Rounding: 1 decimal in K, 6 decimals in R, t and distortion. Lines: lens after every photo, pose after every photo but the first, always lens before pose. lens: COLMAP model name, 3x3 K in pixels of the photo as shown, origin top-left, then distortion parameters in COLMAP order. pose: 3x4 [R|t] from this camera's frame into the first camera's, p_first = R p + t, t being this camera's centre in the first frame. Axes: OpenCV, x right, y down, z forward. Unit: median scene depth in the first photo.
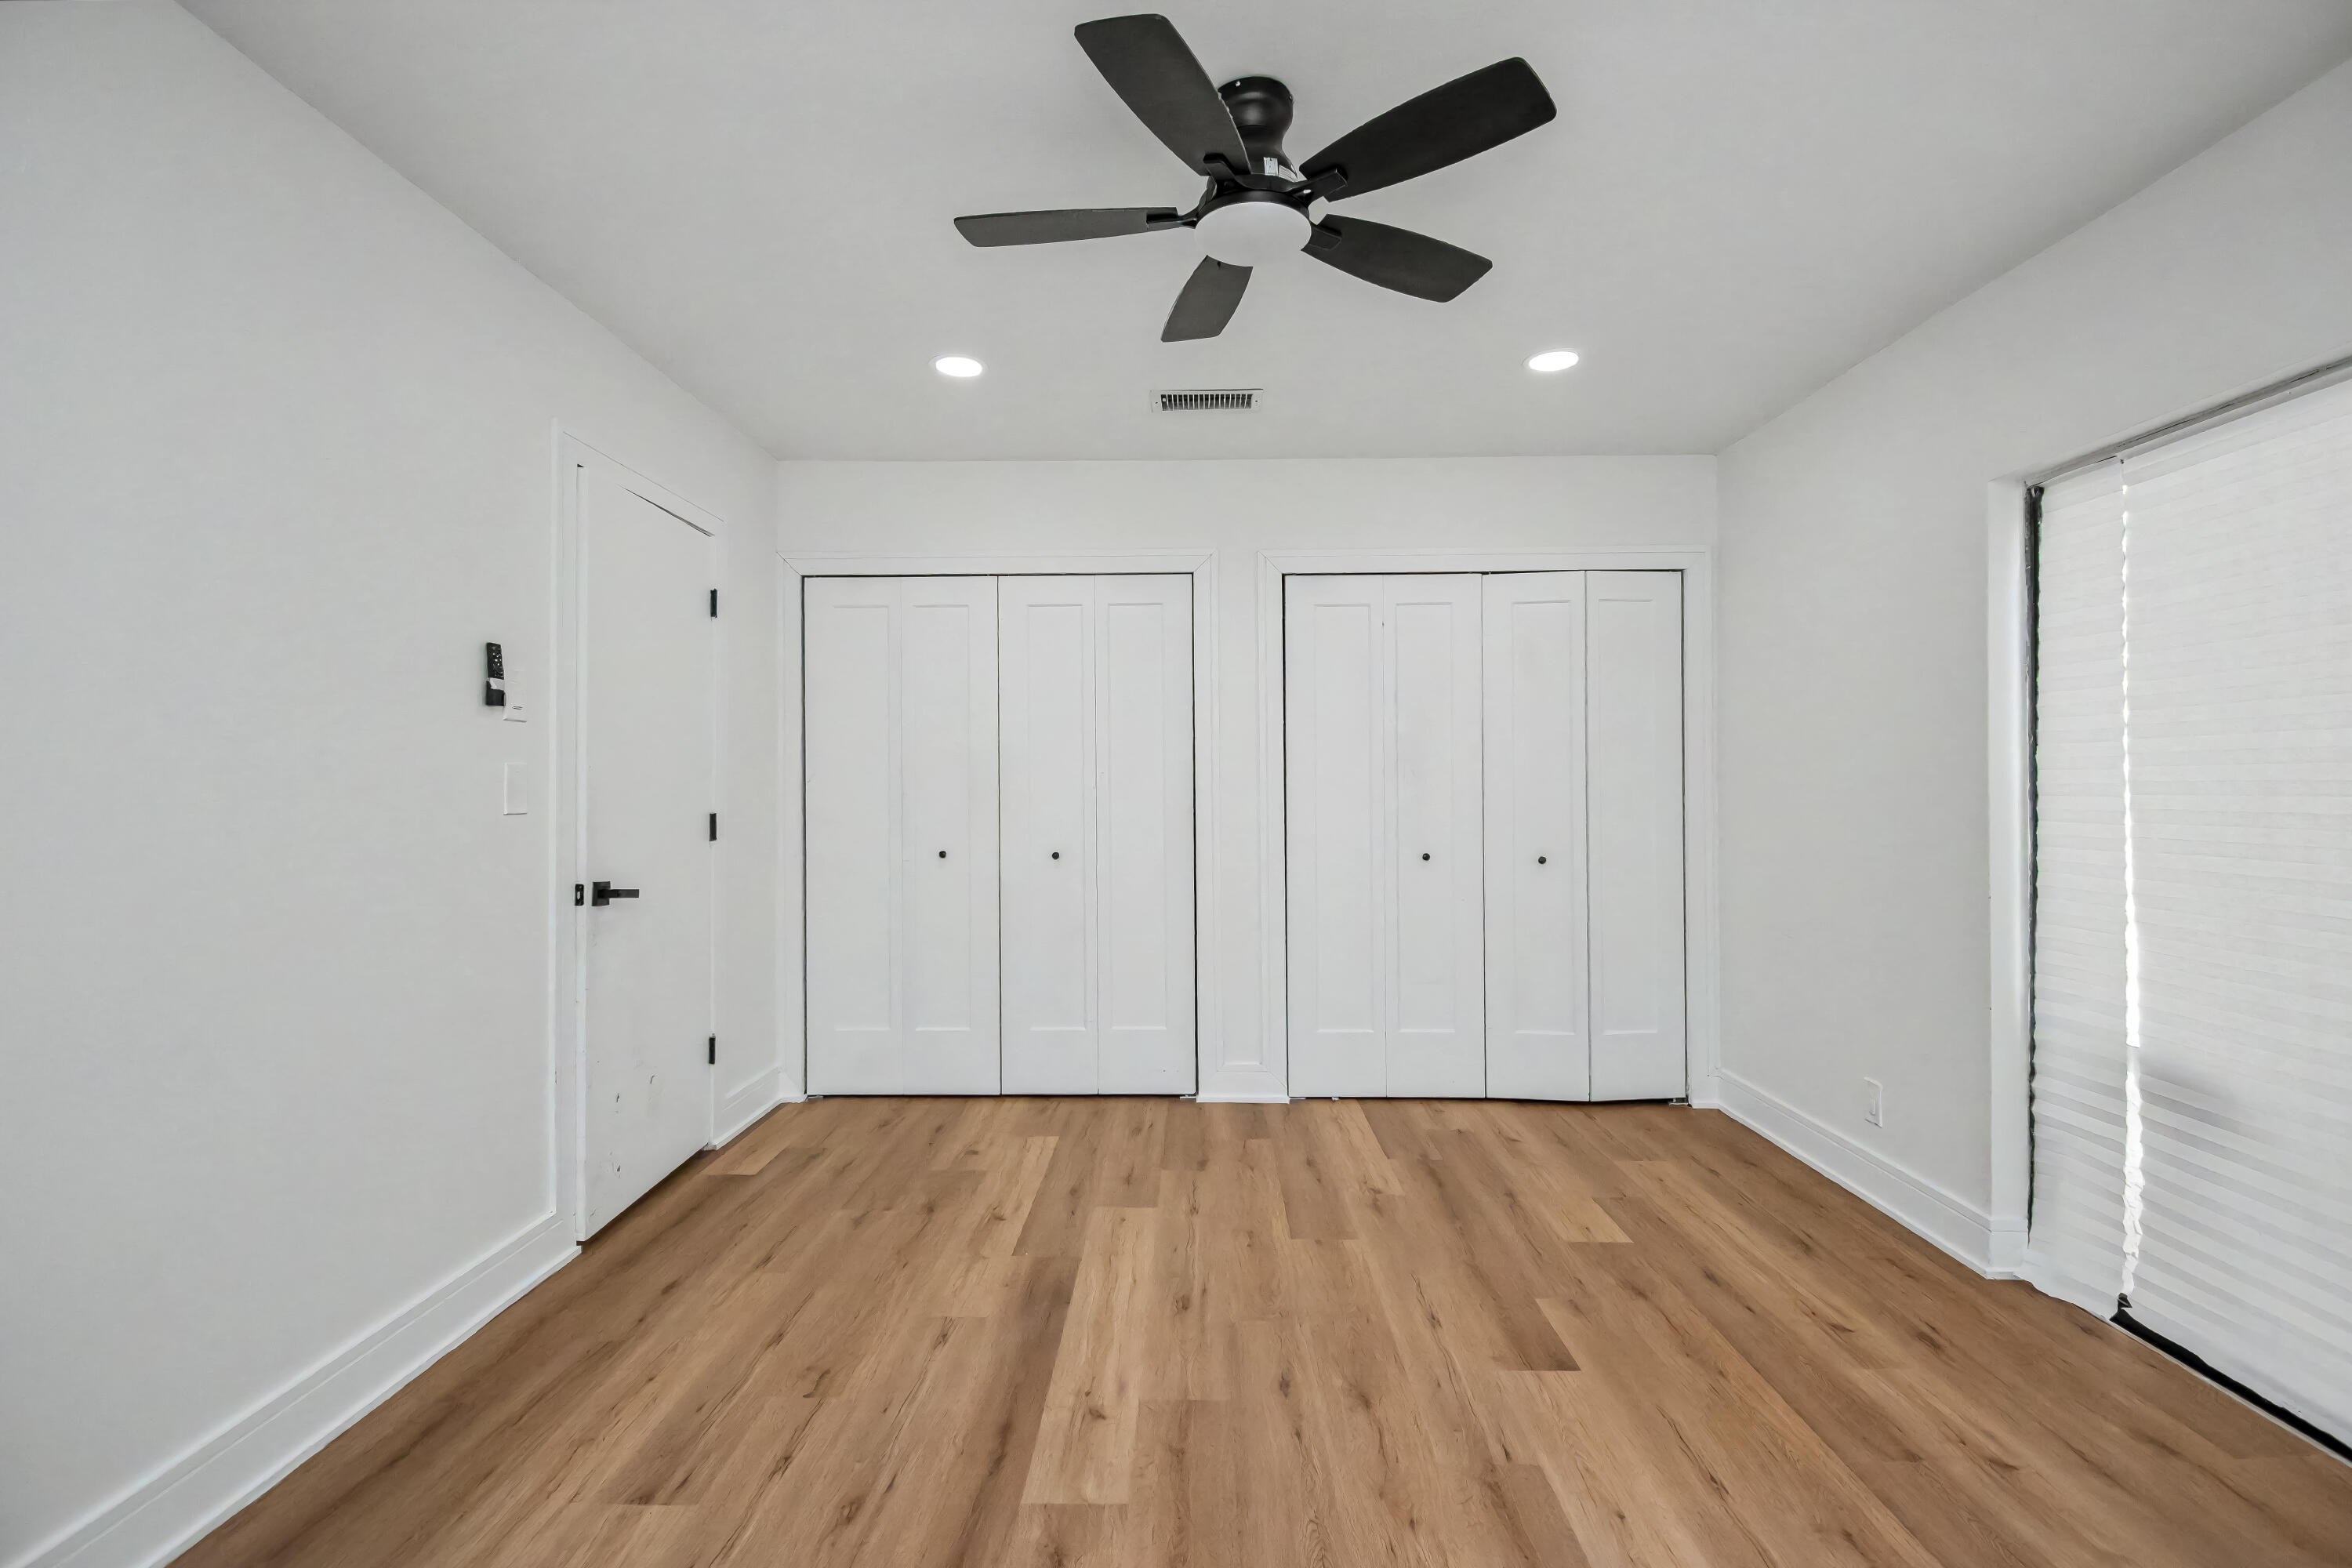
lens RADIAL K [[1069.9, 0, 1198.4], [0, 1069.9, 766.0], [0, 0, 1]] dist [0.020404, -0.024150]
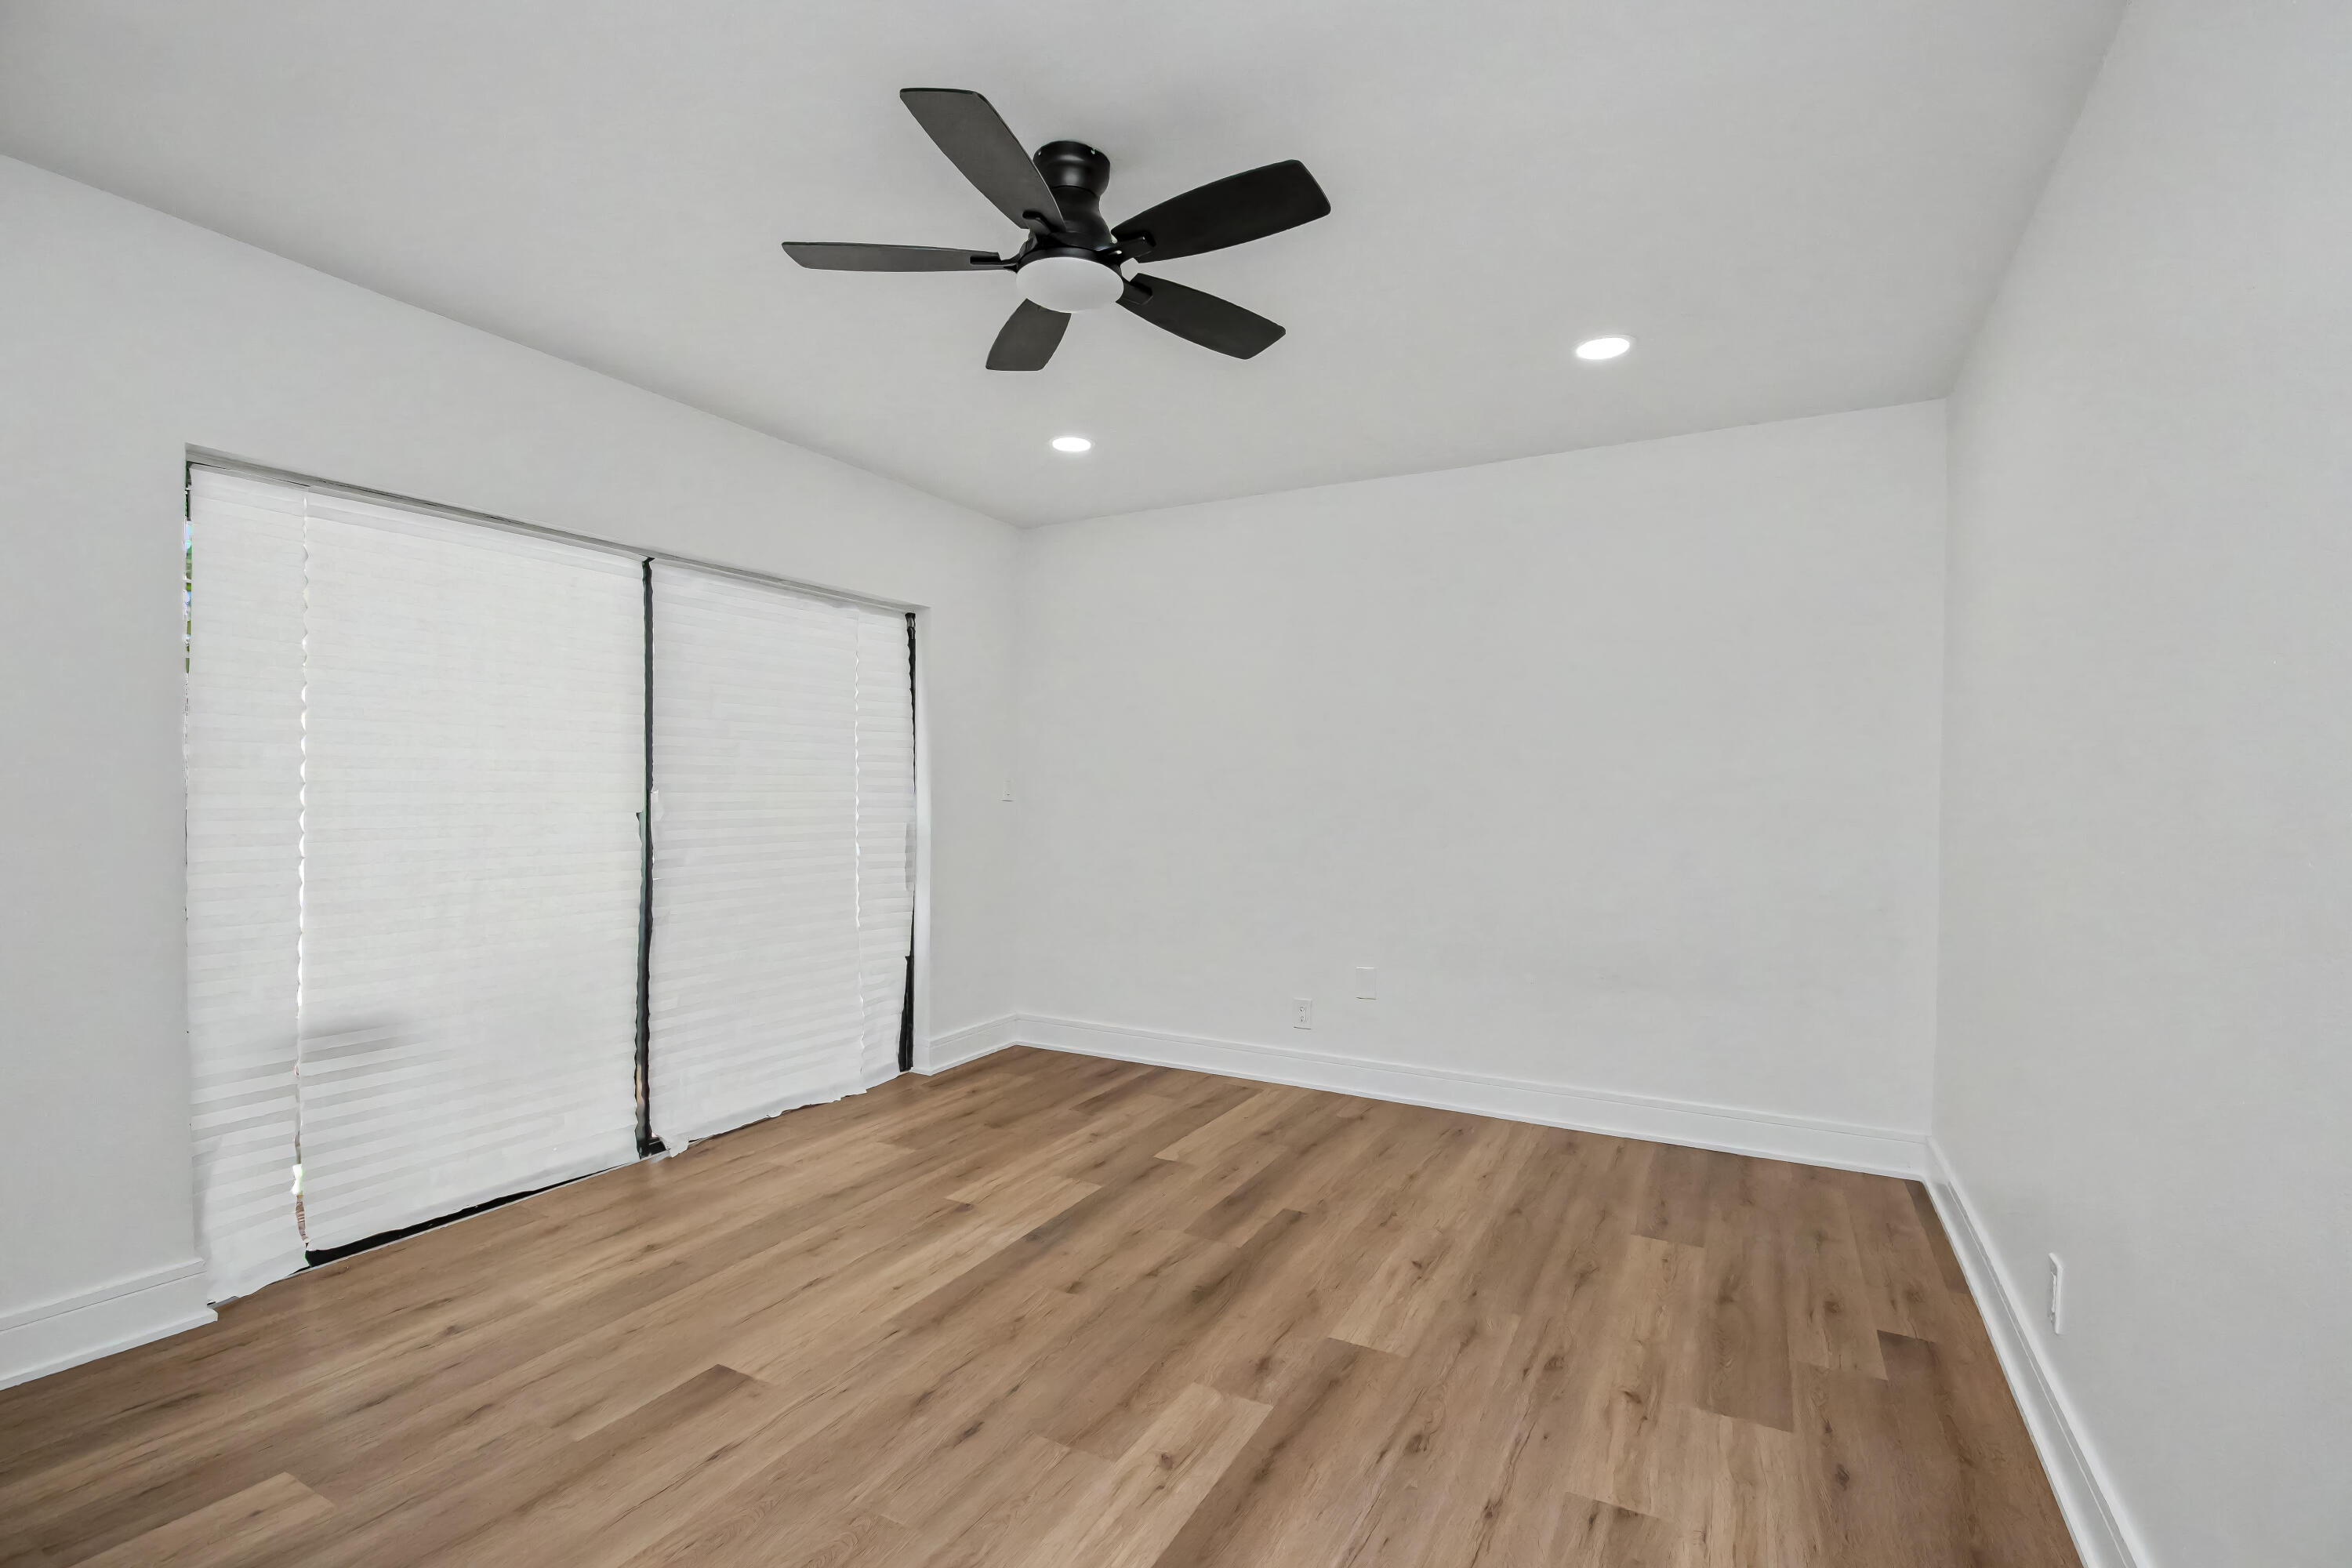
lens RADIAL K [[1069.9, 0, 1198.4], [0, 1069.9, 766.0], [0, 0, 1]] dist [0.020404, -0.024150]
pose [[-0.894288, 0.001750, 0.447489, -0.552026], [-0.014697, 0.999338, -0.033281, 0.028486], [-0.447251, -0.036340, -0.893670, 1.888816]]
